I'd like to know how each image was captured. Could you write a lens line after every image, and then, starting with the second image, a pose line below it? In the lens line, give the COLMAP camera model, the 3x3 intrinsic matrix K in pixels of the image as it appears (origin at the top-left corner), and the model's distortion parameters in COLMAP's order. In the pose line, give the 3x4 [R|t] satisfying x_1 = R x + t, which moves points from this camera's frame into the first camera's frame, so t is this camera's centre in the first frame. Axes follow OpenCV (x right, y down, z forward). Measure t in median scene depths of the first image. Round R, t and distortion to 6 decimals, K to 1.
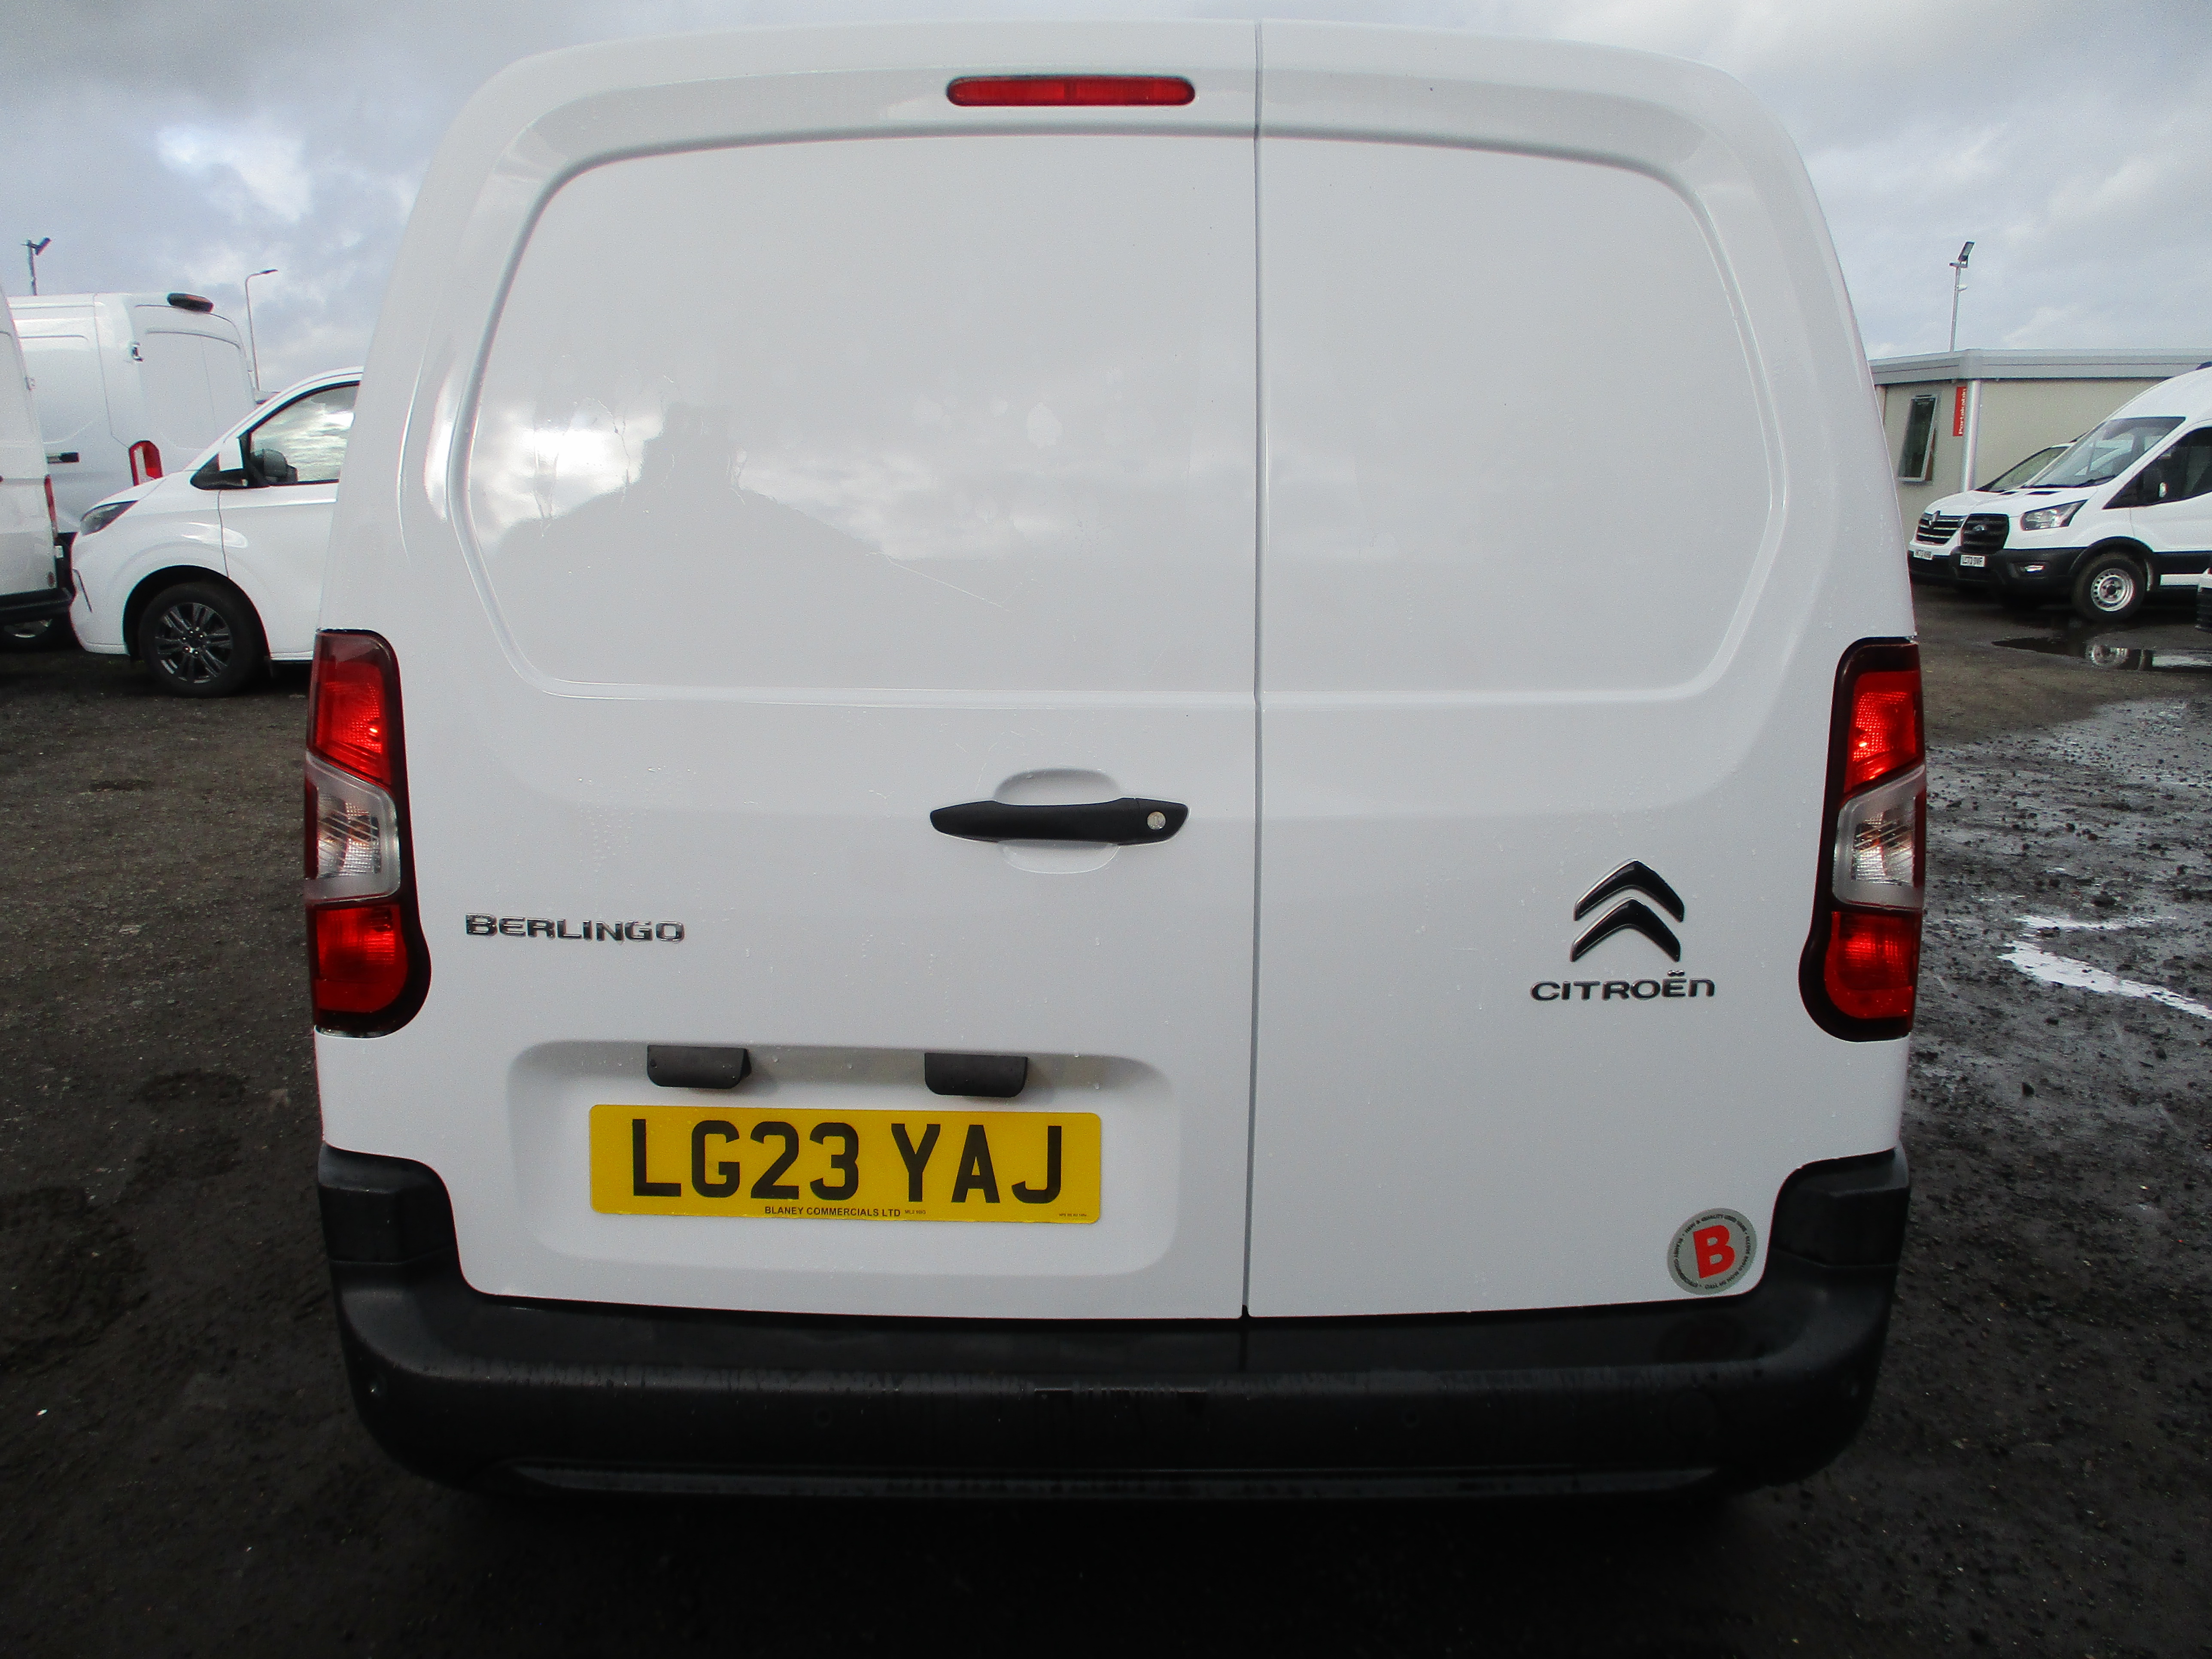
lens RADIAL K [[1807.8, 0, 1106.0], [0, 1807.8, 829.5], [0, 0, 1]] dist [-0.012287, -0.007338]
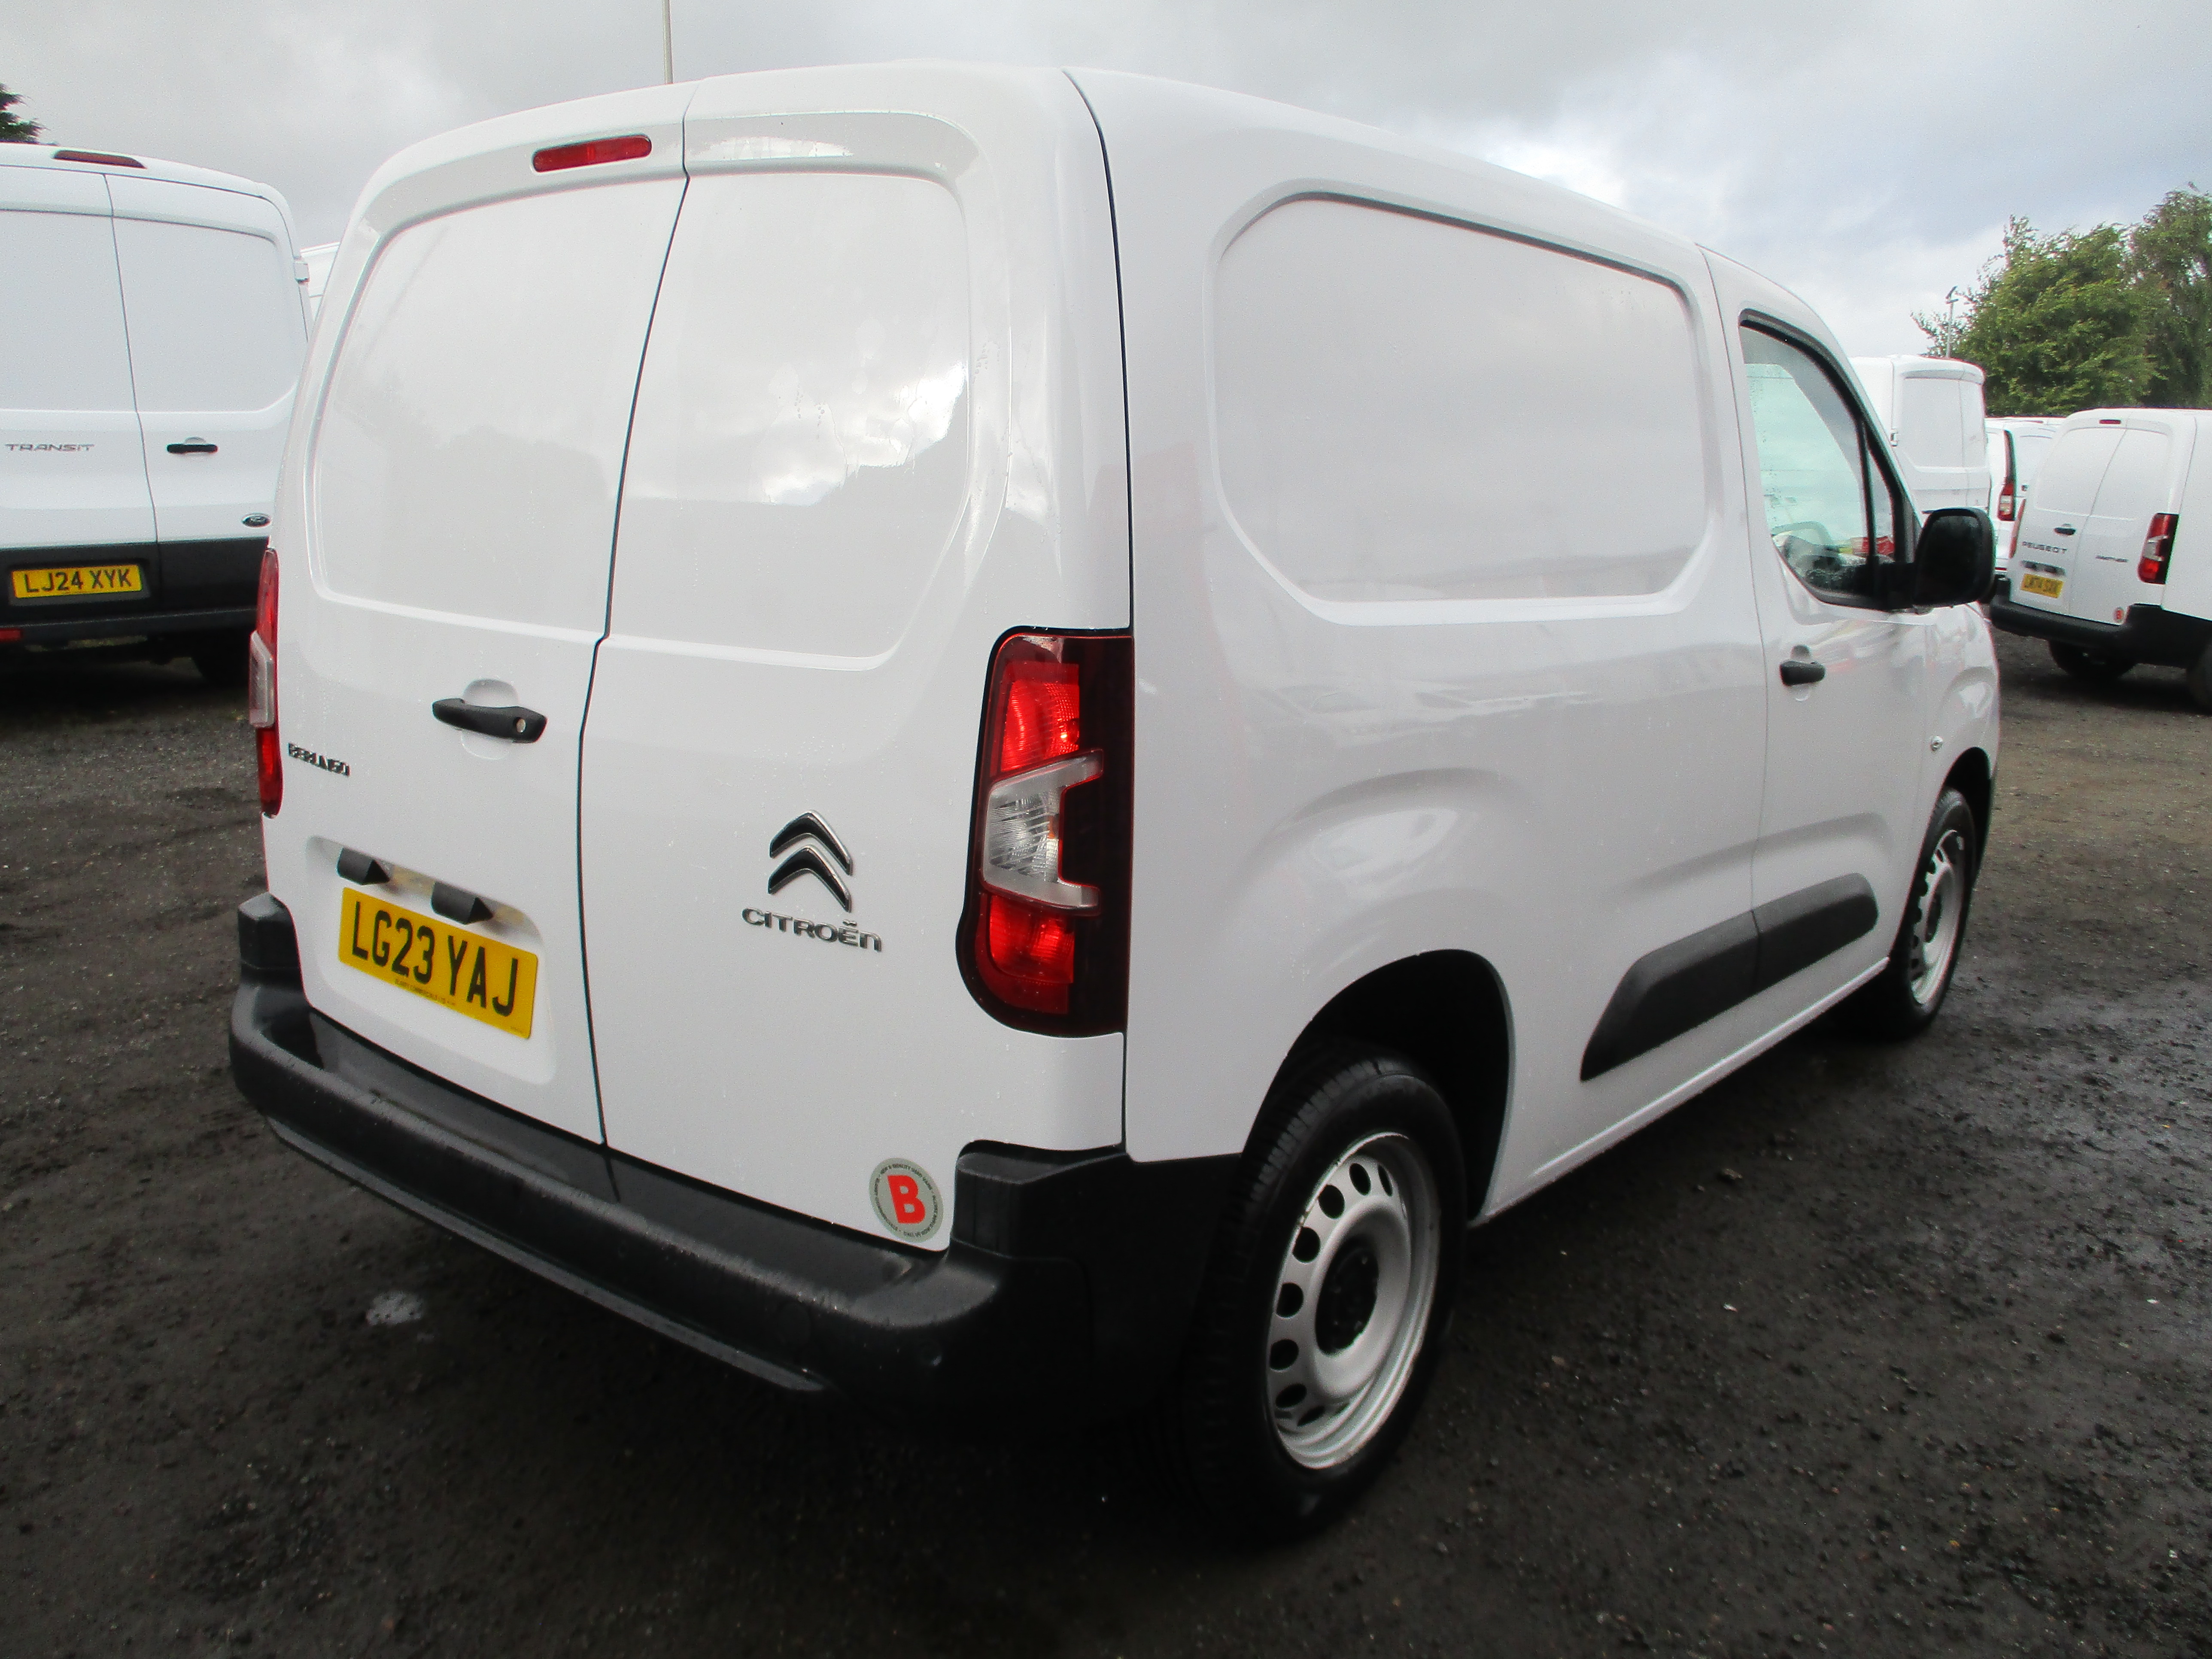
lens RADIAL K [[1807.8, 0, 1106.0], [0, 1807.8, 829.5], [0, 0, 1]] dist [-0.012287, -0.007338]
pose [[0.779041, 0.142120, -0.610653, 1.074075], [-0.141481, 0.988697, 0.049609, -0.050842], [0.610801, 0.047748, 0.790343, 0.232624]]
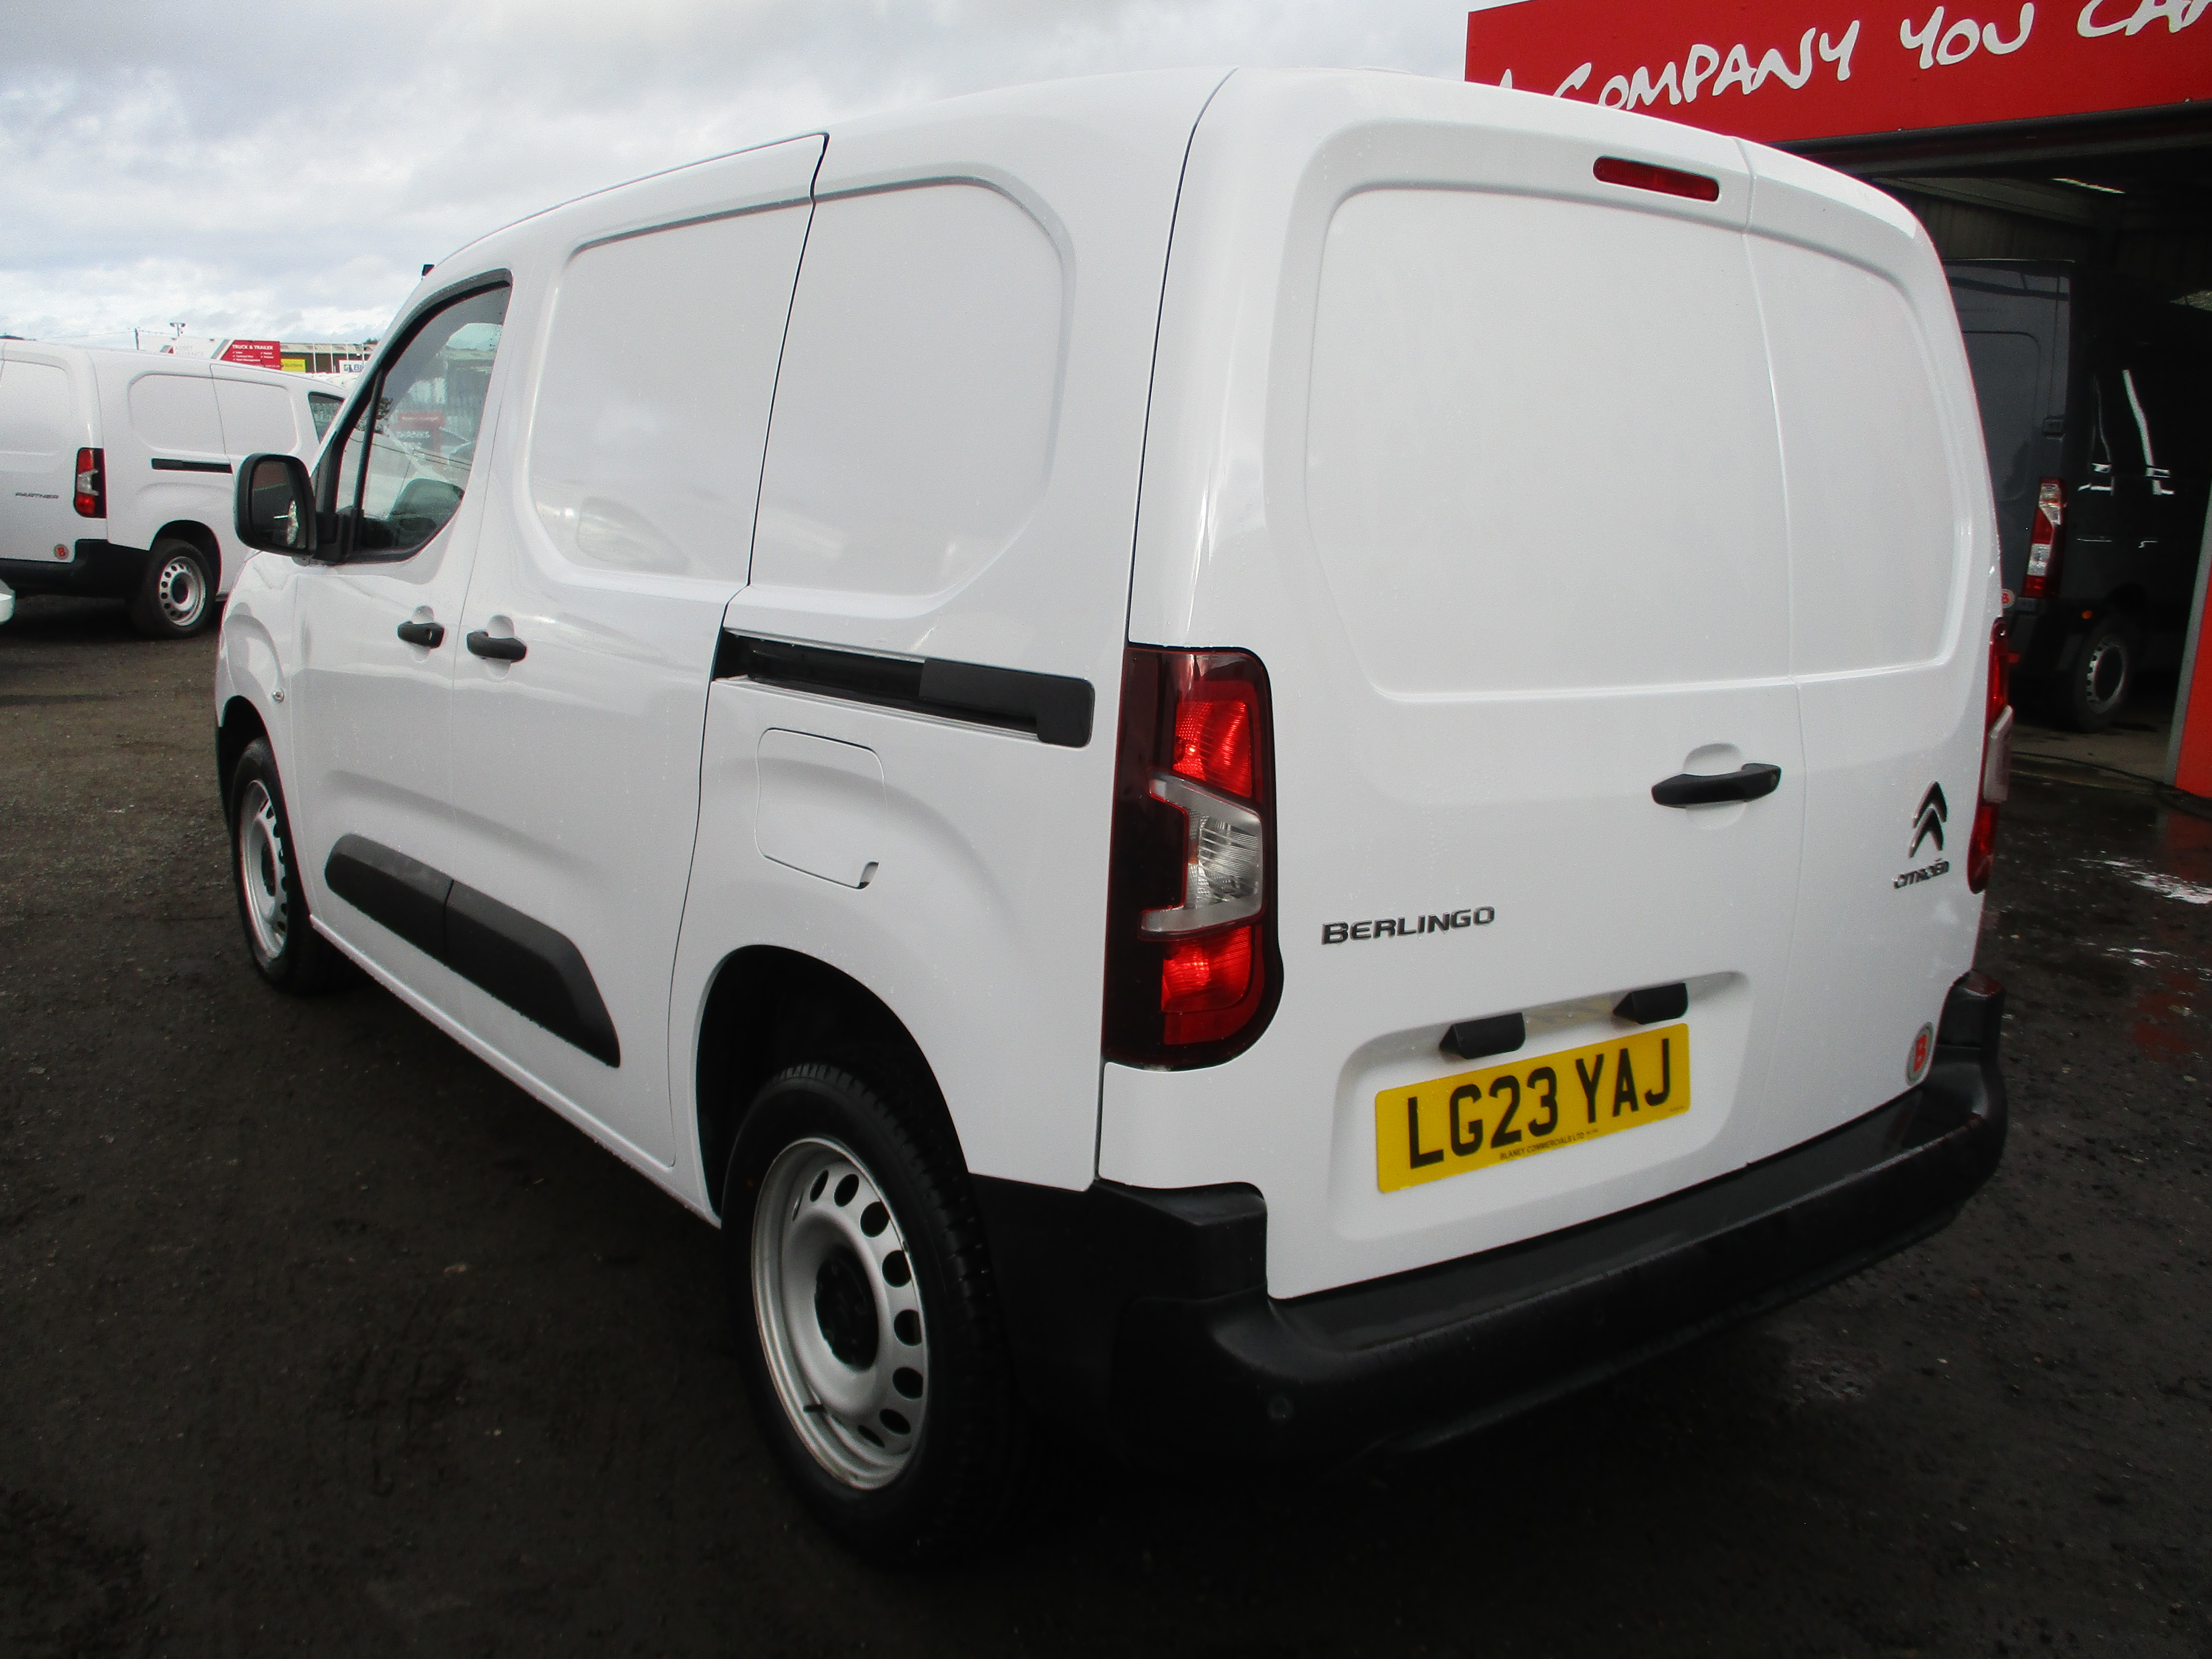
lens RADIAL K [[1807.8, 0, 1106.0], [0, 1807.8, 829.5], [0, 0, 1]] dist [-0.012287, -0.007338]
pose [[0.796472, -0.093315, 0.597432, -1.034377], [0.078440, 0.995617, 0.050935, -0.066201], [-0.599566, 0.006294, 0.800300, 0.255265]]
